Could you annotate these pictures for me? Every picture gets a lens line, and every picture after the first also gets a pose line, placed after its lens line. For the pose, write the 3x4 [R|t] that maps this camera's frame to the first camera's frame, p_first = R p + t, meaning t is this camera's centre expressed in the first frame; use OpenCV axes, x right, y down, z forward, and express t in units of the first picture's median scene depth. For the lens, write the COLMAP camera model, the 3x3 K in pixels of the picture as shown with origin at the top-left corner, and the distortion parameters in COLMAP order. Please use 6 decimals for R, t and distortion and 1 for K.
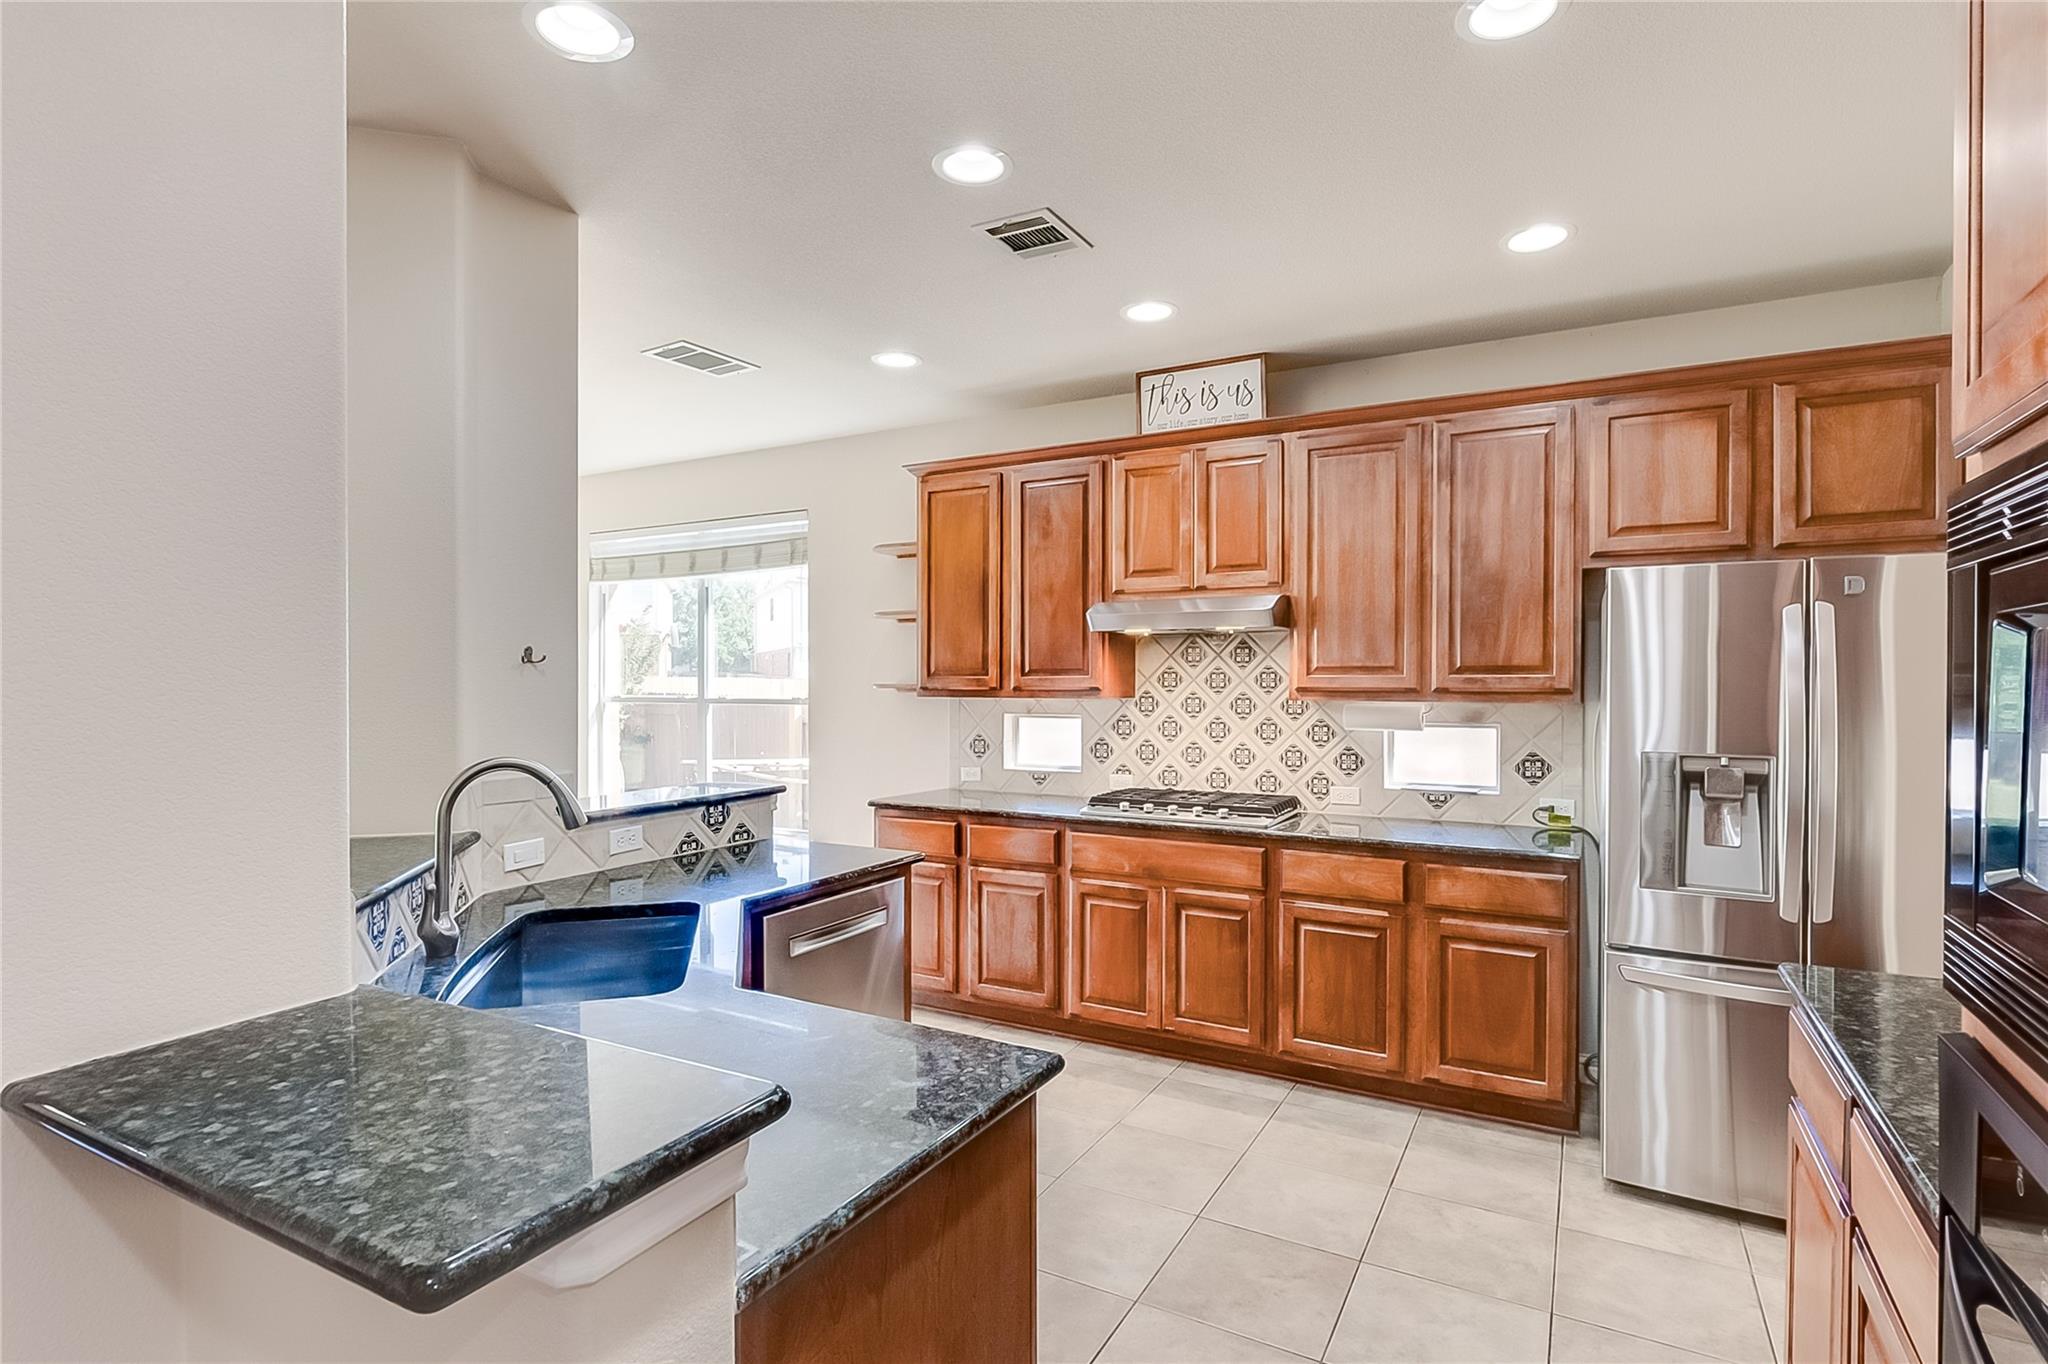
lens RADIAL K [[1014.1, 0, 1032.5], [0, 1014.1, 686.5], [0, 0, 1]] dist [0.000403, -0.001852]
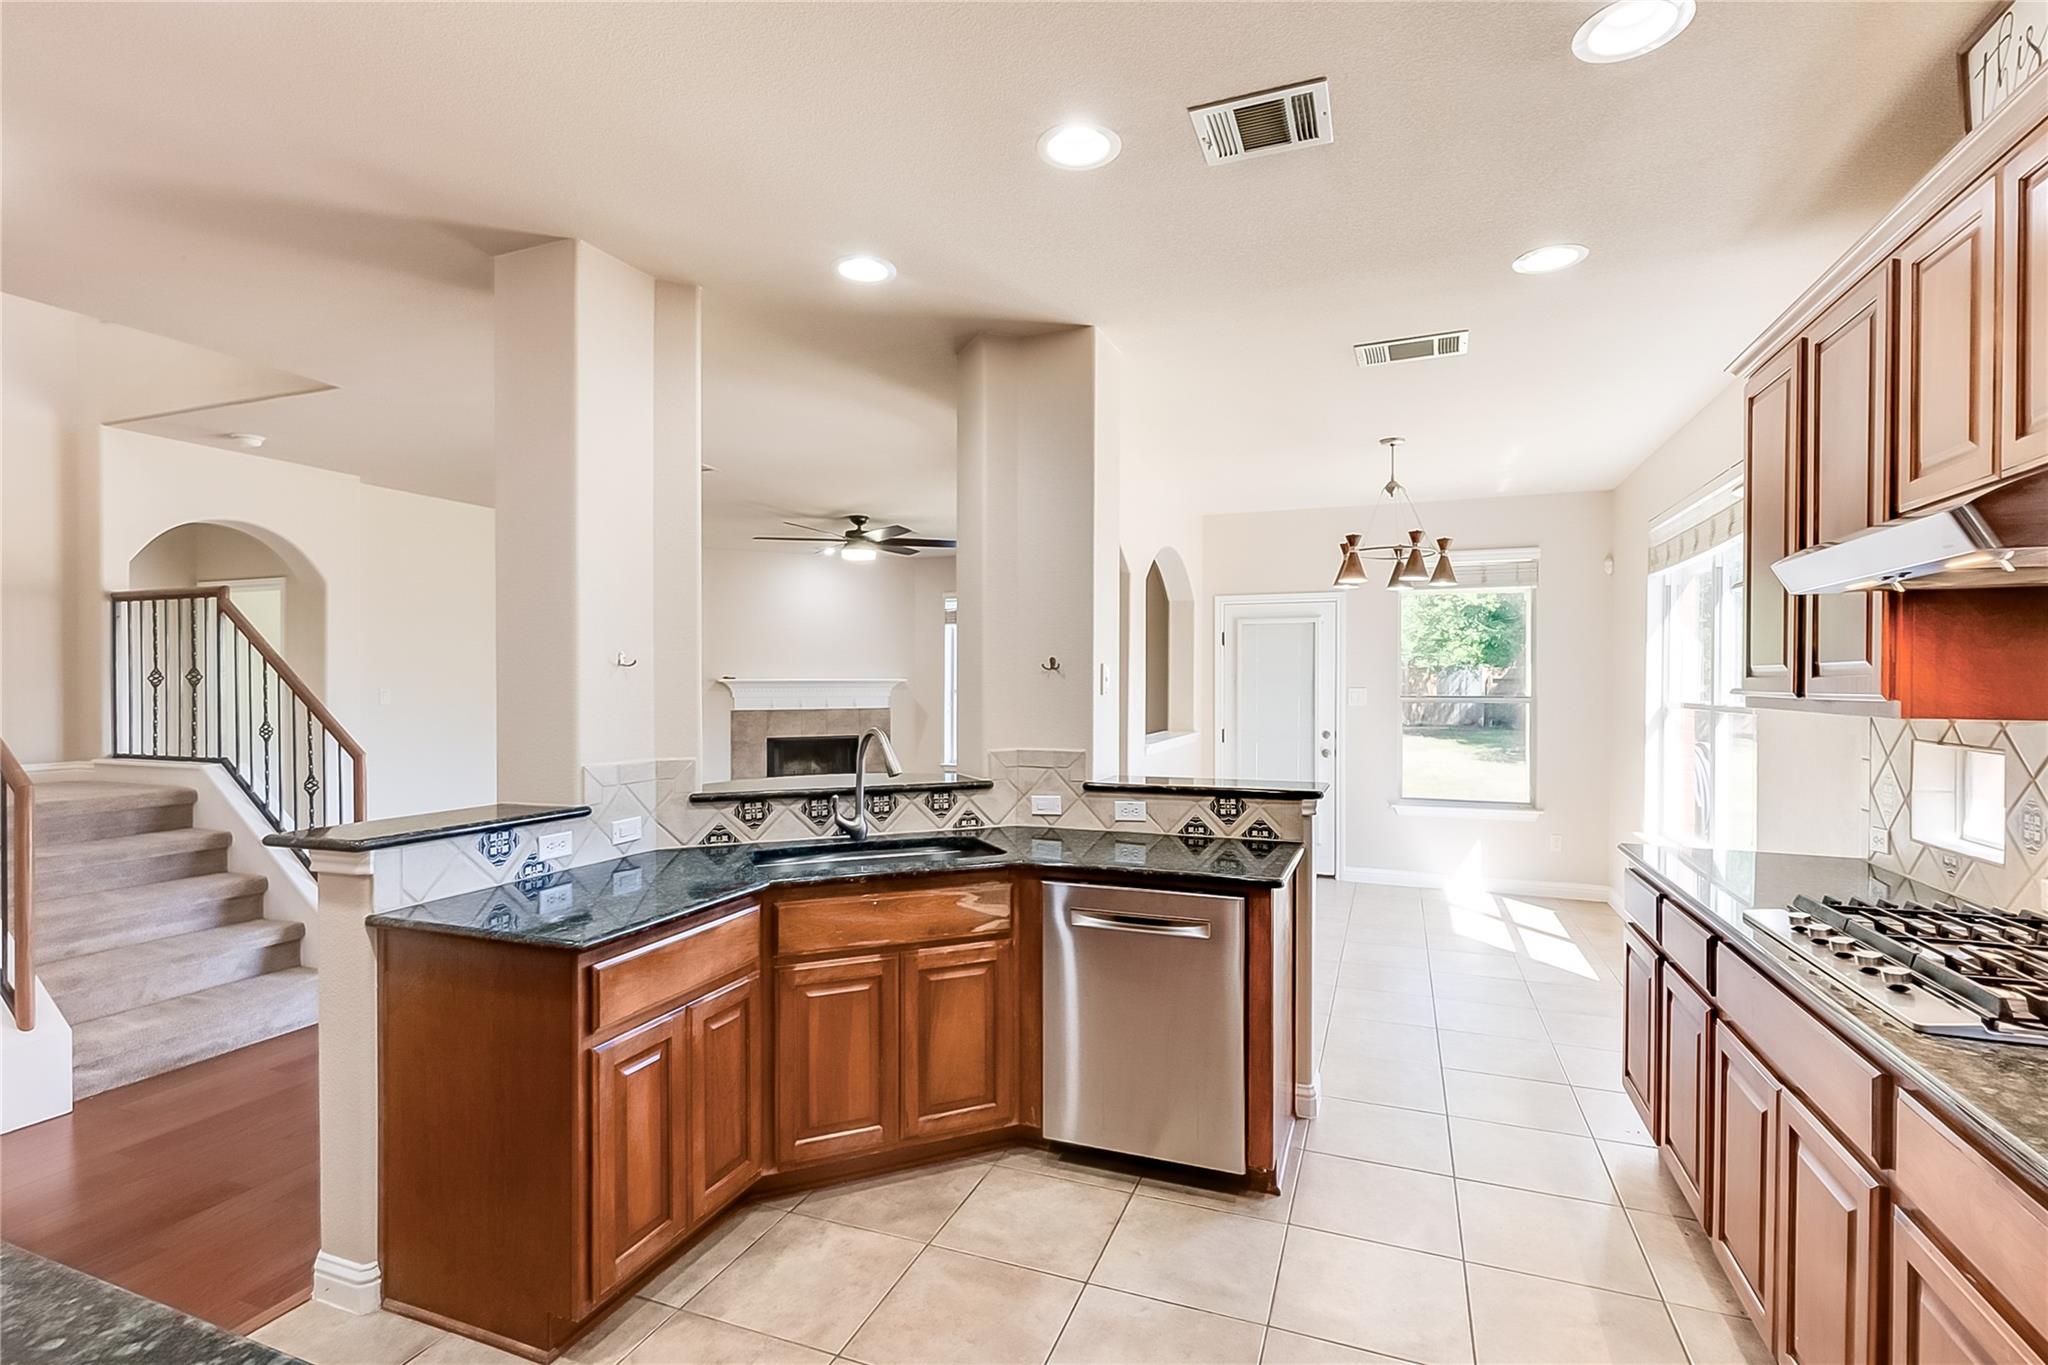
lens RADIAL K [[925.5, 0, 1023.1], [0, 925.5, 688.1], [0, 0, 1]] dist [0.002748, -0.000726]
pose [[0.126572, 0.007876, -0.991926, 0.509735], [-0.008097, 0.999943, 0.006906, -0.003462], [0.991924, 0.007158, 0.126628, 0.532890]]
